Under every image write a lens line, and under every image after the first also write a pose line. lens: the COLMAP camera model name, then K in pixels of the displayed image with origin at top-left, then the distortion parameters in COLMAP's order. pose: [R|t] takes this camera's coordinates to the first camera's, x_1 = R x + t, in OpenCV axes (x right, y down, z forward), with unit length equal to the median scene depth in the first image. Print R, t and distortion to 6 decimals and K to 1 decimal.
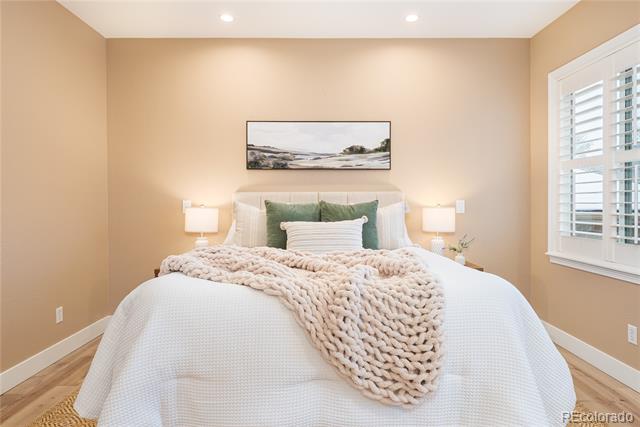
lens RADIAL K [[386.8, 0, 320.2], [0, 386.8, 207.2], [0, 0, 1]] dist [0.002571, 0.005867]
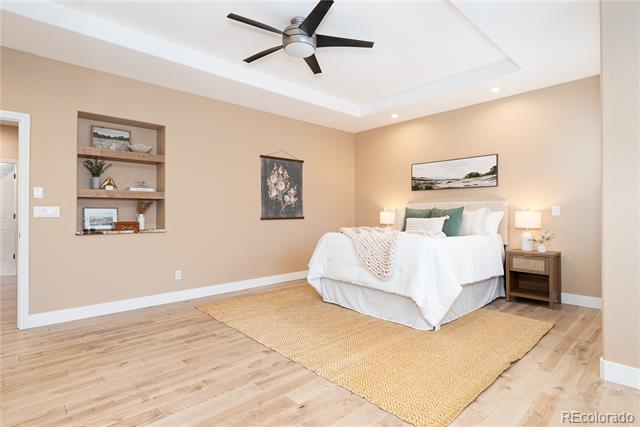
lens RADIAL K [[322.8, 0, 319.1], [0, 322.8, 210.5], [0, 0, 1]] dist [0.001996, 0.000758]
pose [[0.679257, -0.003622, -0.733891, 0.635951], [-0.007452, 0.999902, -0.011832, 0.017435], [0.733862, 0.013506, 0.679164, -0.360912]]
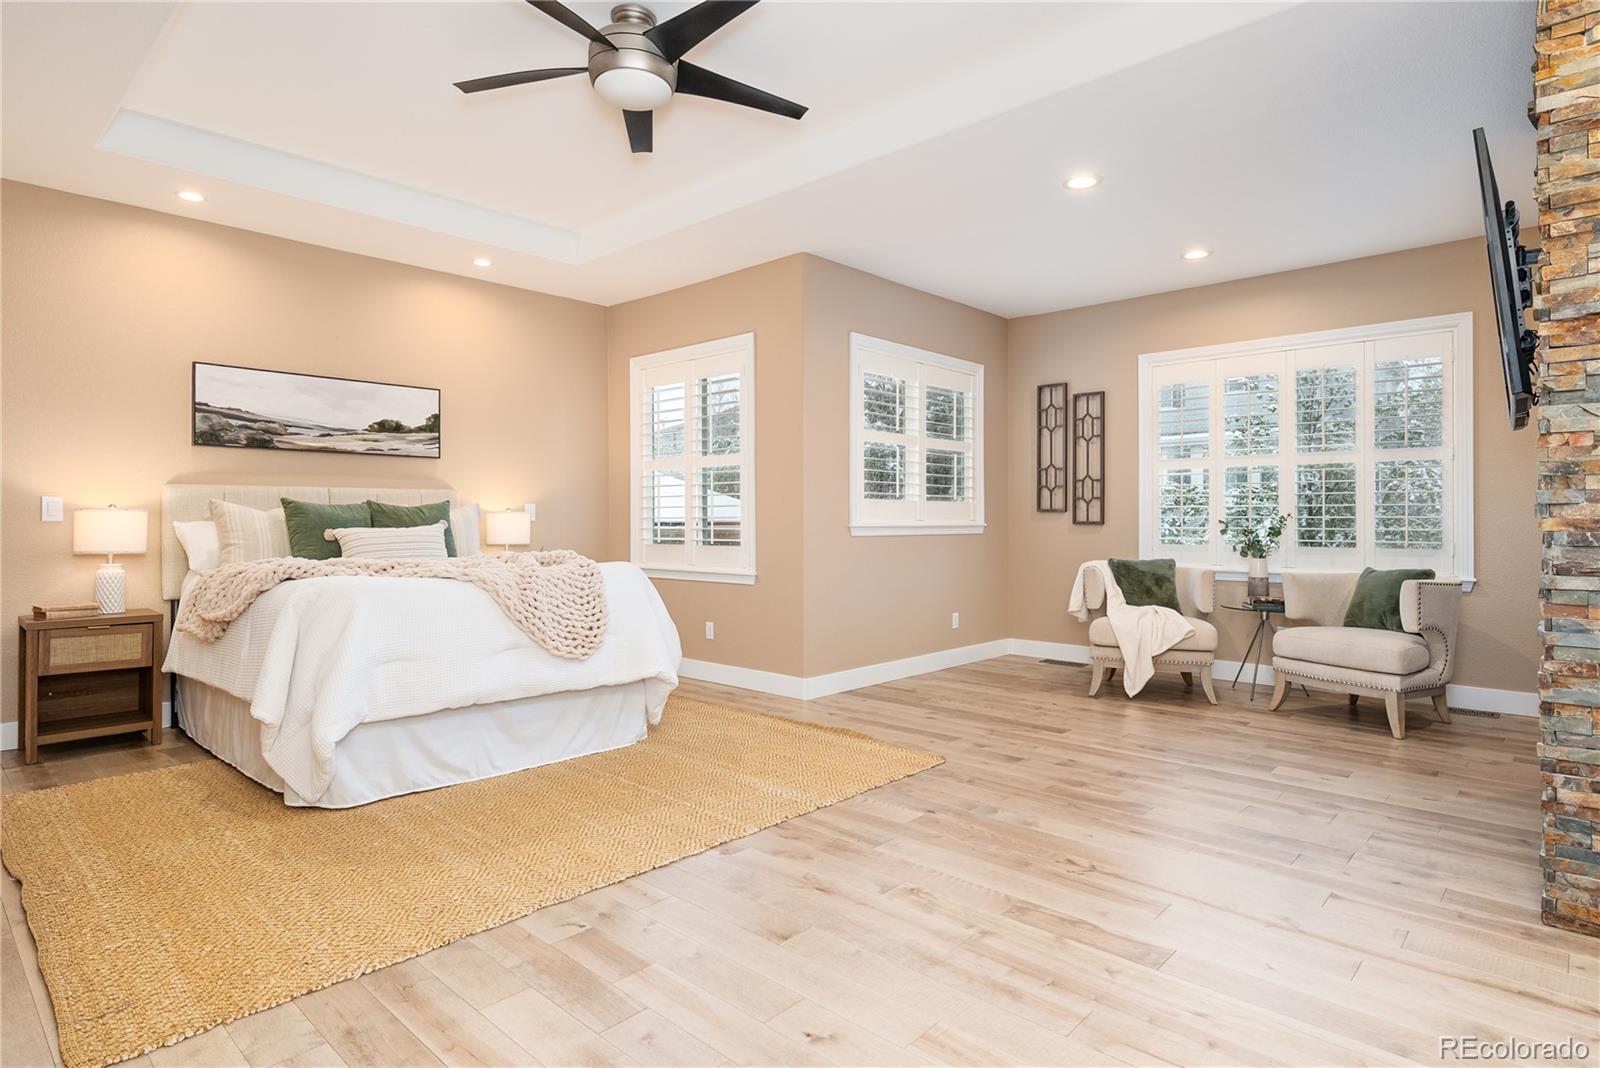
lens RADIAL K [[850.4, 0, 790.8], [0, 850.4, 521.1], [0, 0, 1]] dist [0.000920, 0.000299]
pose [[0.699003, -0.000073, 0.715119, -0.478651], [0.007155, 0.999951, -0.006891, 0.032065], [-0.715083, 0.009934, 0.698969, -0.534994]]
